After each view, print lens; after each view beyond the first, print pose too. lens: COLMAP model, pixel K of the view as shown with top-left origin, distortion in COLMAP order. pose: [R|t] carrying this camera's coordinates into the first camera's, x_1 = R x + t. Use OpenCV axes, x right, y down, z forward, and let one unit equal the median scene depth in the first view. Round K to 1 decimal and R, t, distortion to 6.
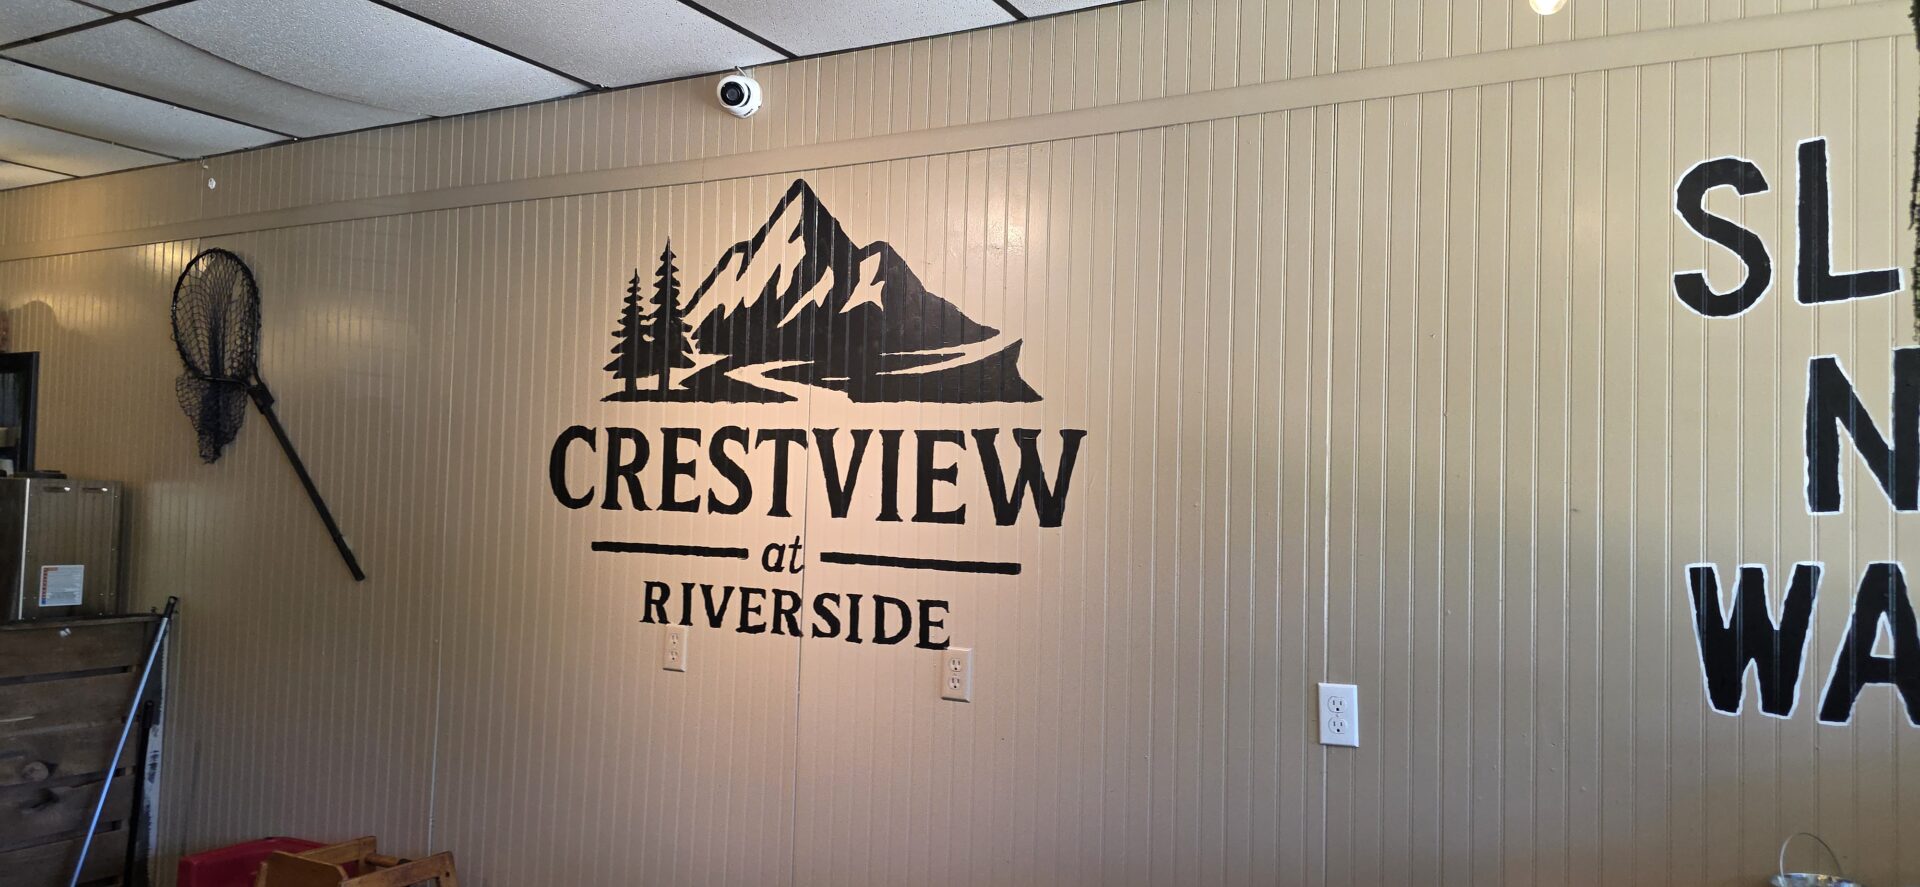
lens RADIAL K [[1269.4, 0, 923.5], [0, 1269.4, 451.8], [0, 0, 1]] dist [0.072036, -0.072522]
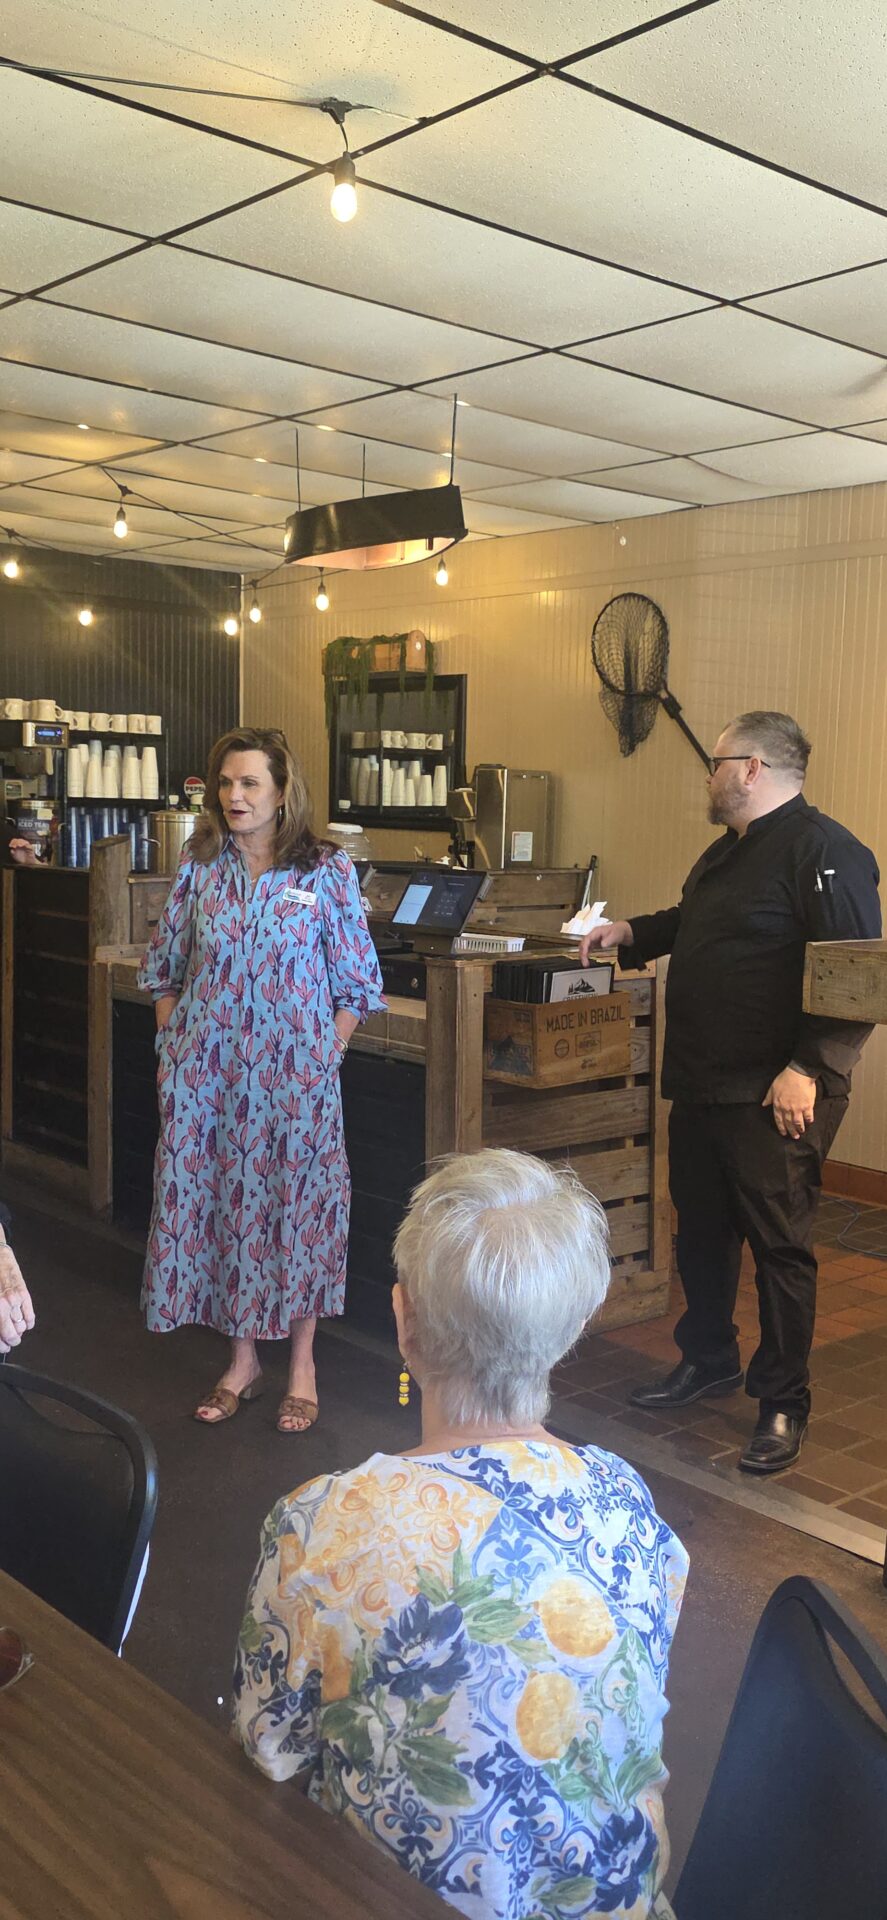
lens RADIAL K [[1634.7, 0, 451.4], [0, 1634.7, 969.5], [0, 0, 1]] dist [0.071096, -0.000233]
pose [[0.943686, 0.032583, -0.329234, -0.156133], [0.012587, 0.990882, 0.134142, -0.002341], [0.330603, -0.130732, 0.934672, -0.707591]]
